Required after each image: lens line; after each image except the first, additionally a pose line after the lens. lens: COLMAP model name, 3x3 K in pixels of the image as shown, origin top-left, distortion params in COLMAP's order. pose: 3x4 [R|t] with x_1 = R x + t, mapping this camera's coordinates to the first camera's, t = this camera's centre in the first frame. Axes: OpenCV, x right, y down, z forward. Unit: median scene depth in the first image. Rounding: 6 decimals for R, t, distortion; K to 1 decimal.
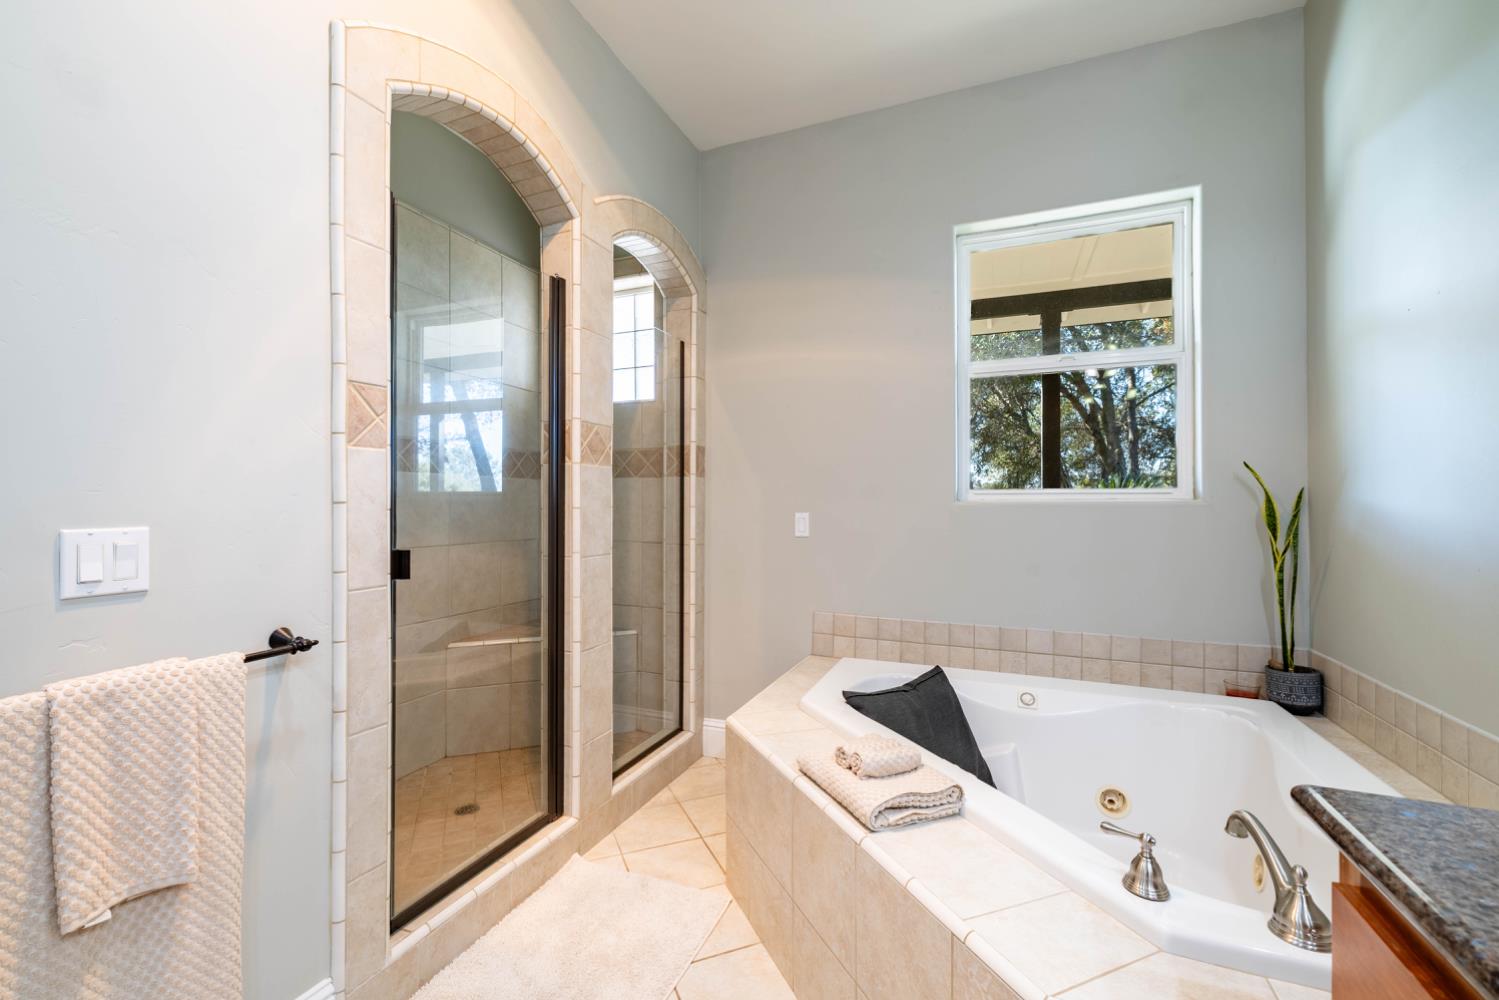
lens RADIAL K [[624.3, 0, 741.9], [0, 624.3, 502.2], [0, 0, 1]] dist [0.002604, 0.000407]
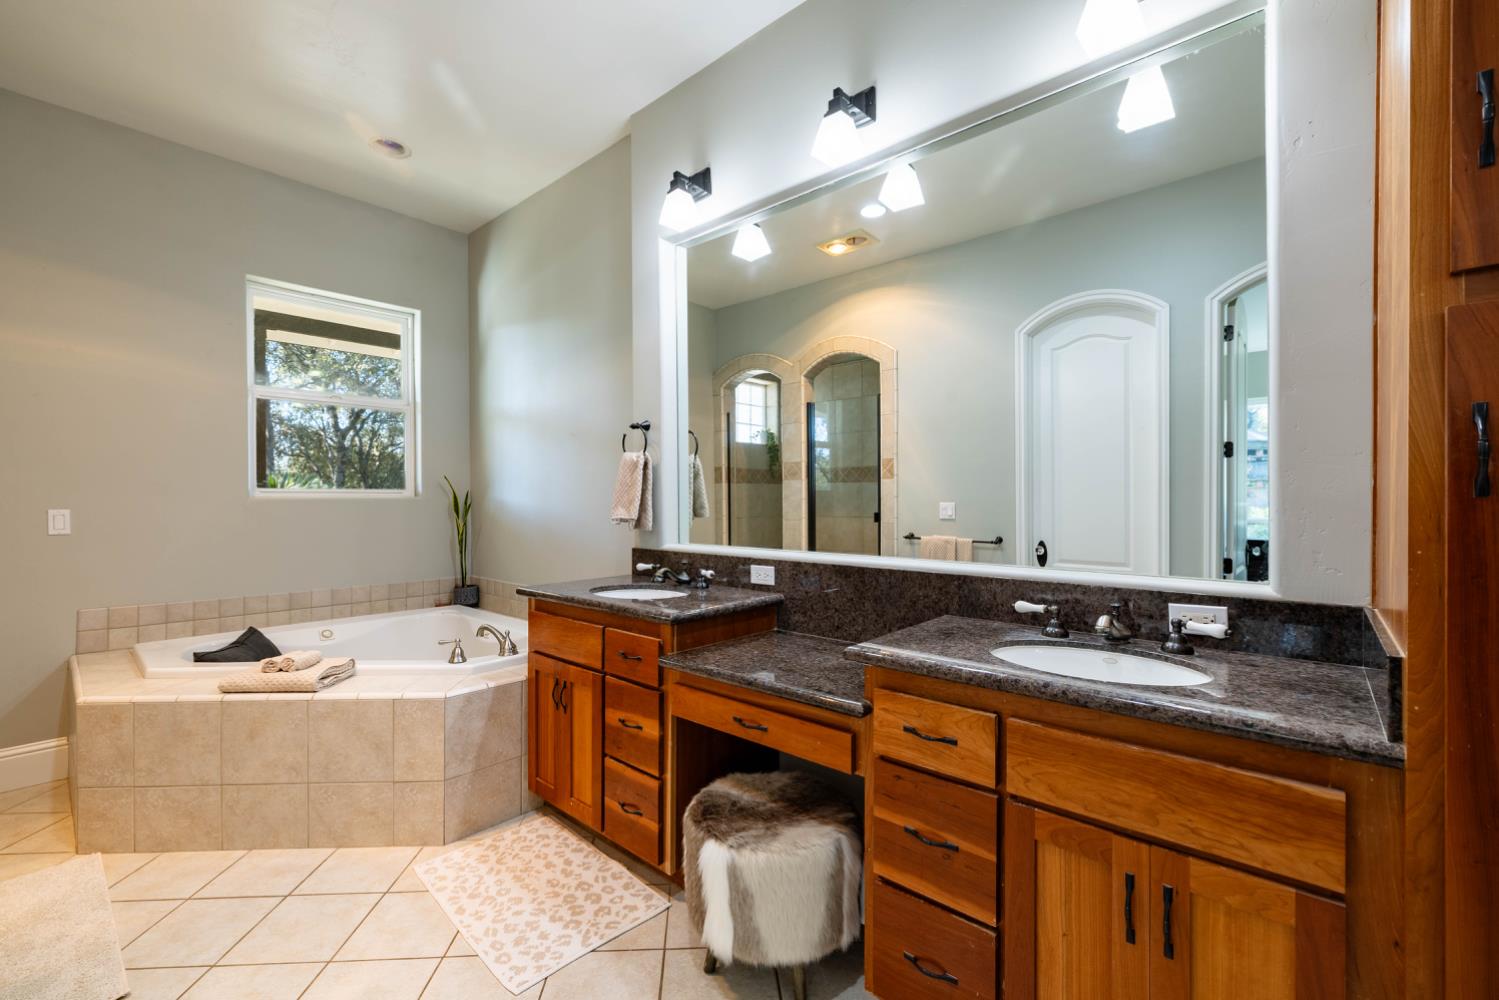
lens RADIAL K [[624.3, 0, 741.9], [0, 624.3, 502.2], [0, 0, 1]] dist [0.002604, 0.000407]
pose [[0.326688, -0.007336, 0.945104, -0.590139], [-0.002493, 0.999960, 0.008624, -0.006346], [-0.945129, -0.005173, 0.326656, -0.379383]]
